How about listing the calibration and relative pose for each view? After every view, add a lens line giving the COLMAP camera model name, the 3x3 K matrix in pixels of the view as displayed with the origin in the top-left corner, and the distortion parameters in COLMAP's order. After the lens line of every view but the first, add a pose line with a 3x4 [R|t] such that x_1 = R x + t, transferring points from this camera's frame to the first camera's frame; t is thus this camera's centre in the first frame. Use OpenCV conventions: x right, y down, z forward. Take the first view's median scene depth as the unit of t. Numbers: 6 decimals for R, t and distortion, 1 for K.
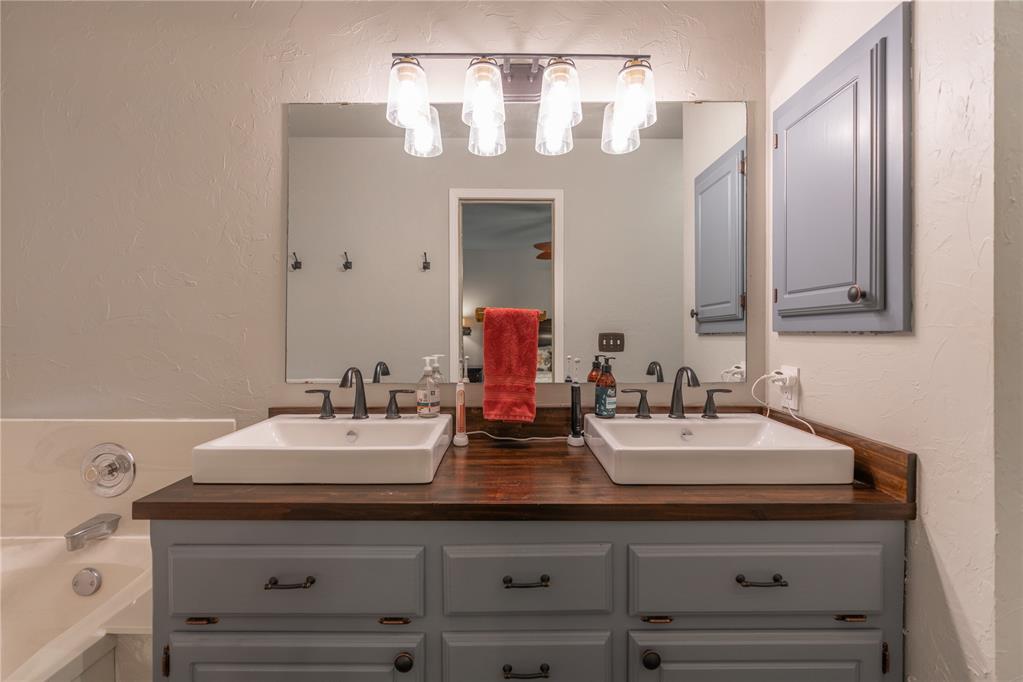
lens RADIAL K [[462.2, 0, 514.9], [0, 462.2, 330.2], [0, 0, 1]] dist [-0.001219, 0.000195]
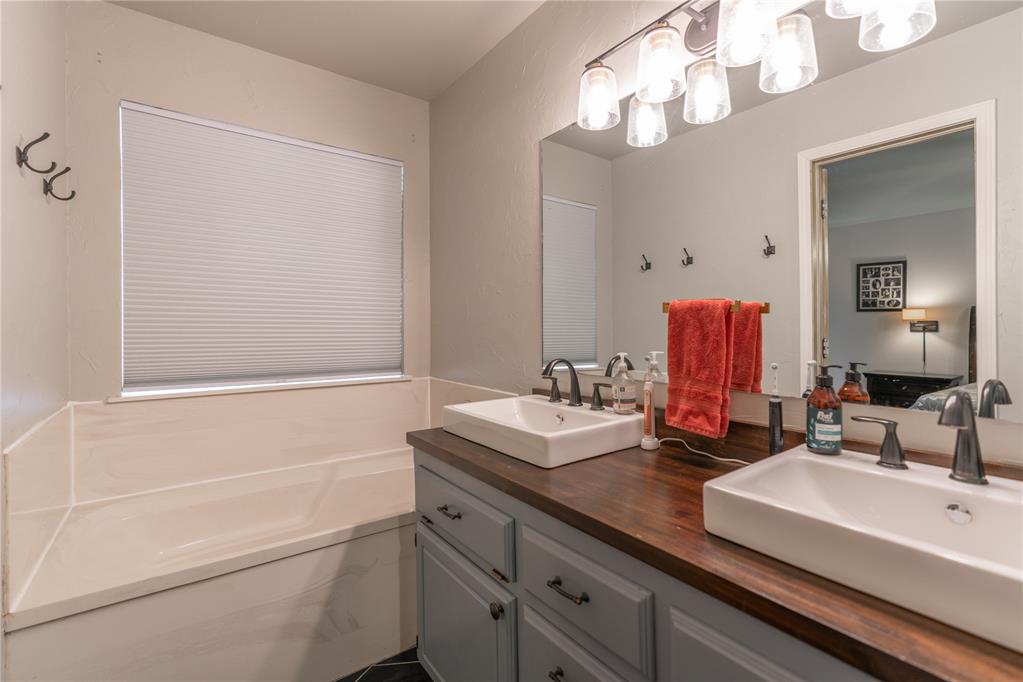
lens RADIAL K [[462.2, 0, 514.9], [0, 462.2, 330.2], [0, 0, 1]] dist [-0.001219, 0.000195]
pose [[0.597226, 0.003913, -0.802064, 0.475780], [0.003911, 0.999962, 0.007790, 0.000814], [0.802064, -0.007789, 0.597188, 0.229580]]
